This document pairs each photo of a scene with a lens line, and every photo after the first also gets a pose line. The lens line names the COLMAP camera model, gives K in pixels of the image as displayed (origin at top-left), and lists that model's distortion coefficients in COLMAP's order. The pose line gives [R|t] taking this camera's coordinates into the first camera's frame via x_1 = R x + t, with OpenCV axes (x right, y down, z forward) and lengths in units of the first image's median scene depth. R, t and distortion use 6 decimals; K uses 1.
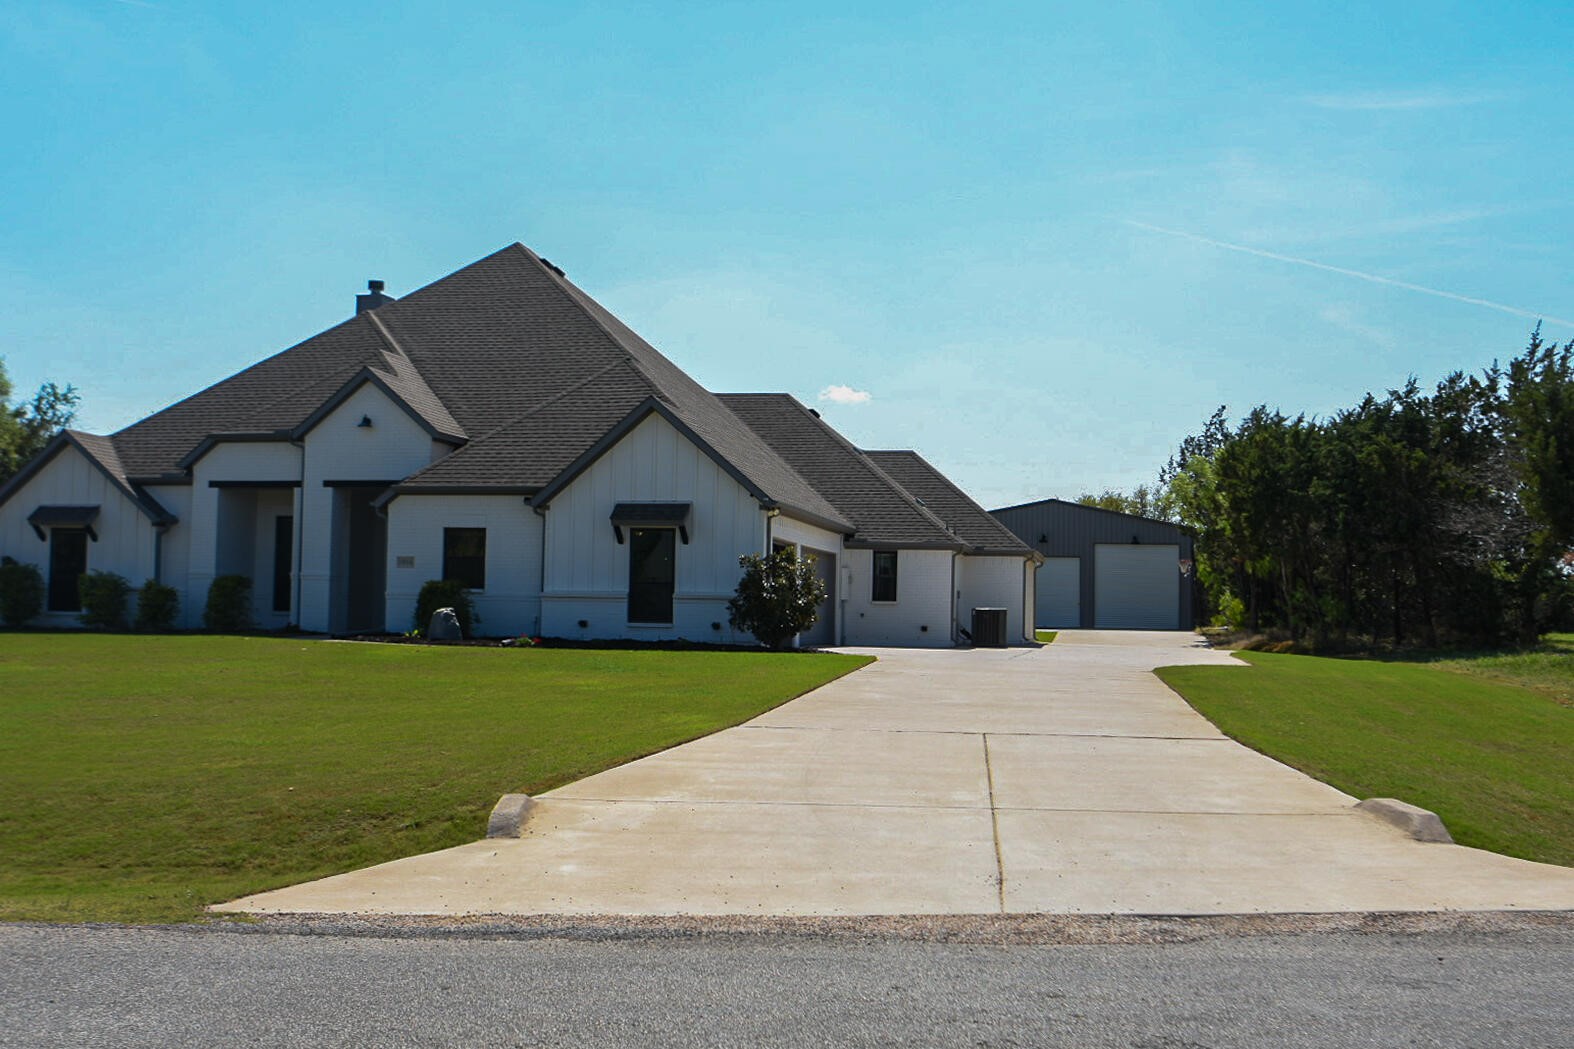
lens RADIAL K [[1688.2, 0, 787.0], [0, 1688.2, 524.5], [0, 0, 1]] dist [-0.027597, -0.013143]
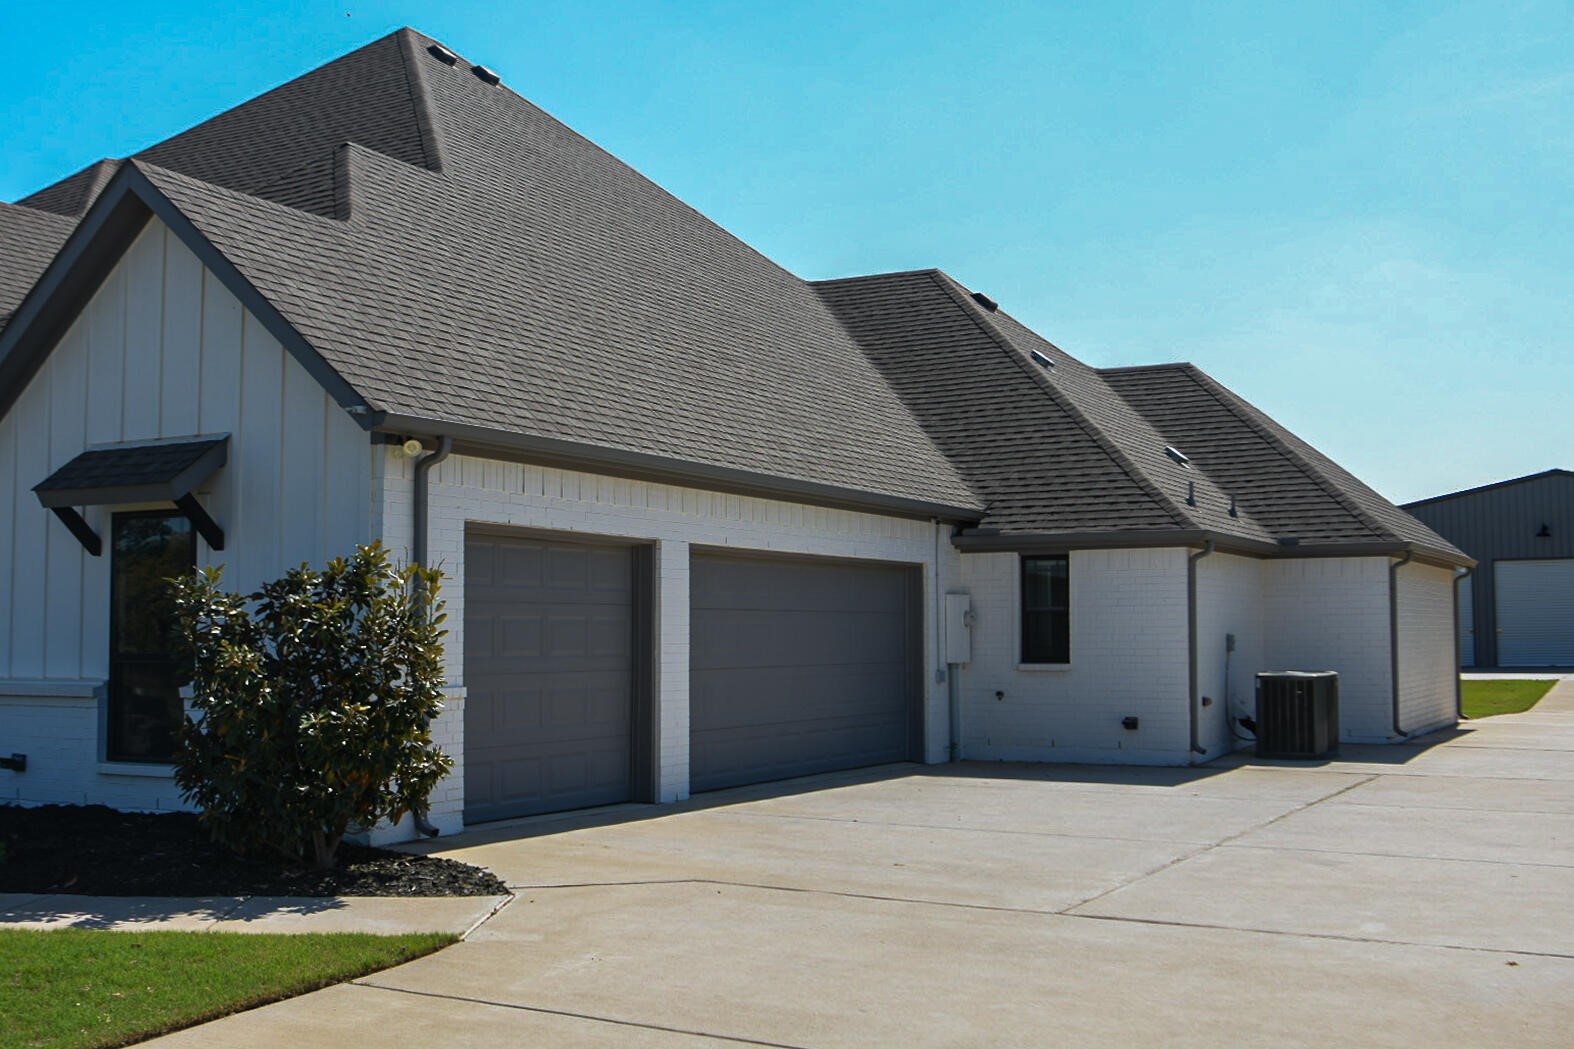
lens RADIAL K [[1688.2, 0, 787.0], [0, 1688.2, 524.5], [0, 0, 1]] dist [-0.027597, -0.013143]
pose [[0.949317, -0.041842, -0.311522, 0.156177], [0.037241, 0.999092, -0.020709, 0.016637], [0.312105, 0.008058, 0.950013, 0.622370]]
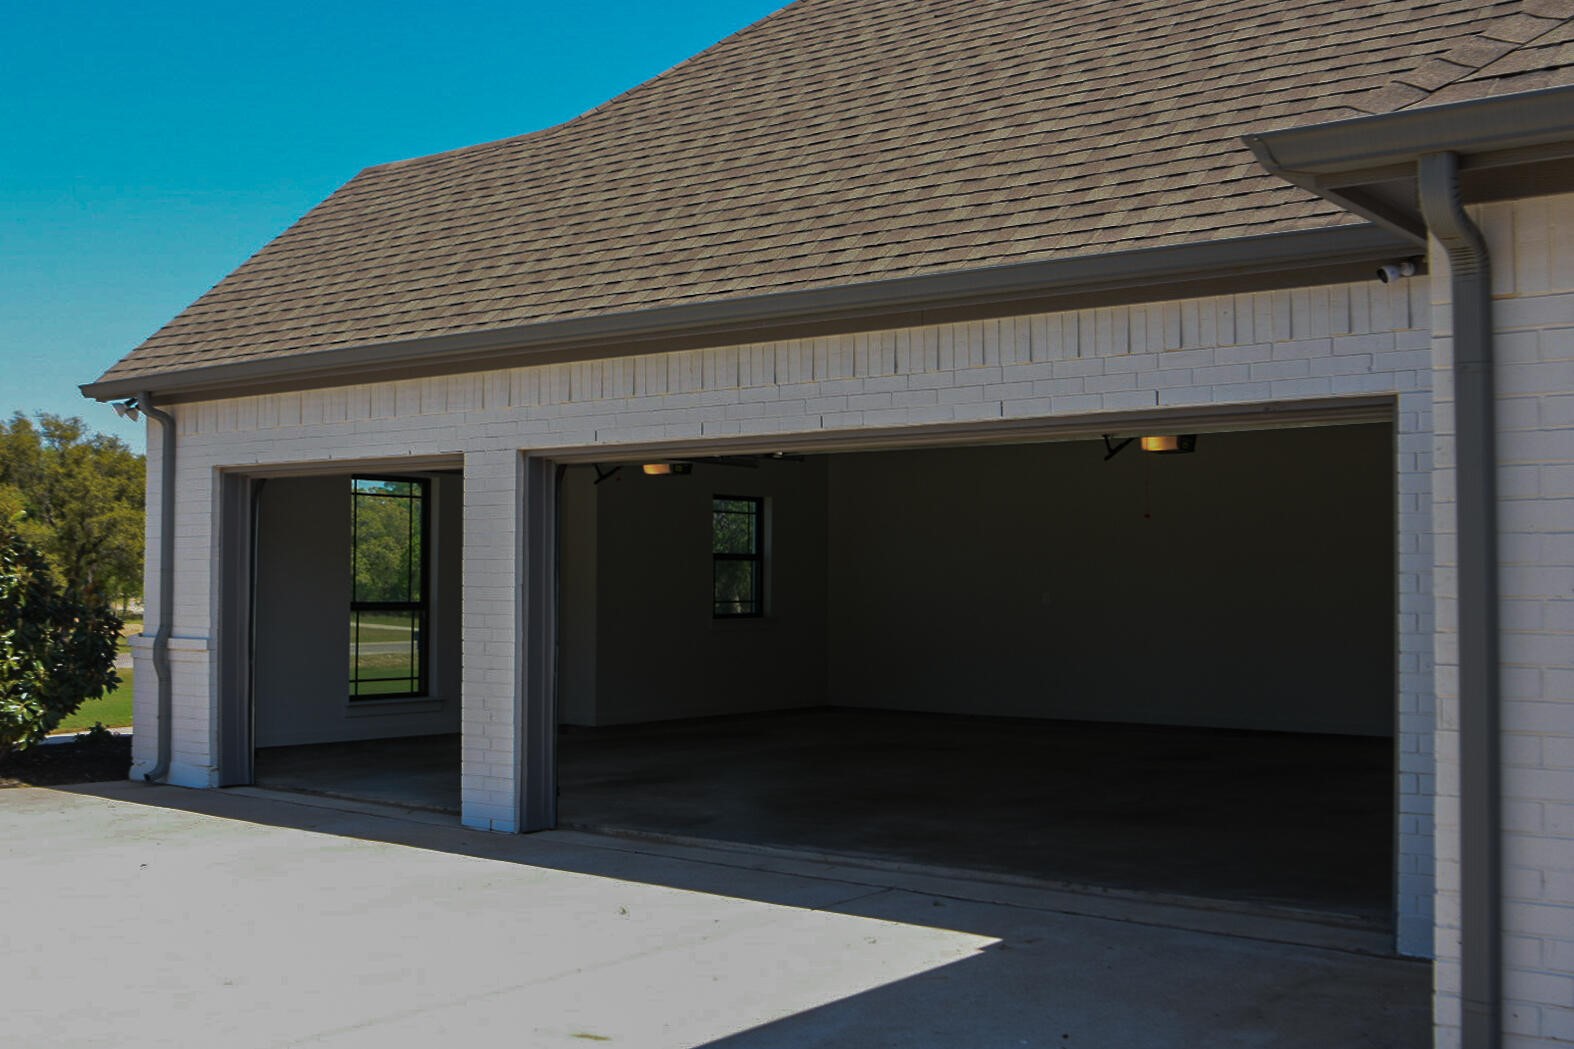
lens RADIAL K [[1688.2, 0, 787.0], [0, 1688.2, 524.5], [0, 0, 1]] dist [-0.027597, -0.013143]
pose [[-0.418953, -0.049850, -0.906639, 0.224305], [0.037436, 0.996695, -0.072100, 0.040748], [0.907236, -0.064148, -0.415702, 1.079604]]
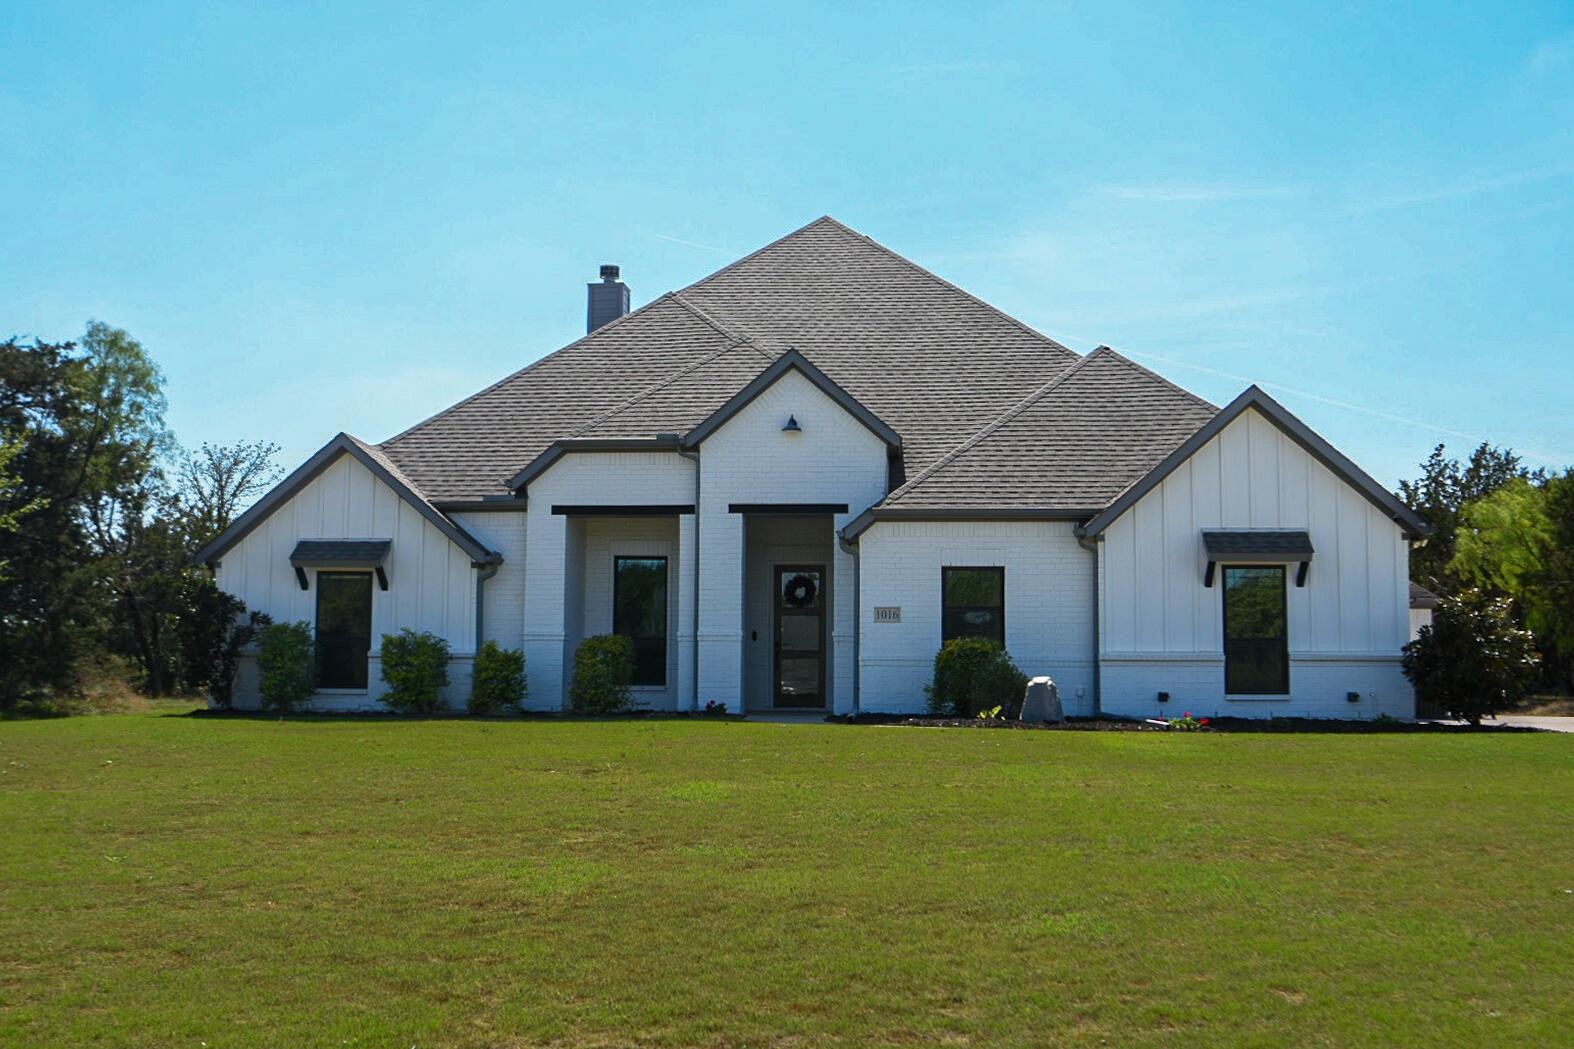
lens RADIAL K [[1688.2, 0, 787.0], [0, 1688.2, 524.5], [0, 0, 1]] dist [-0.027597, -0.013143]
pose [[0.991667, 0.001501, 0.128821, -0.340638], [0.003792, 0.999159, -0.040832, 0.012328], [-0.128773, 0.040980, 0.990827, 0.269629]]
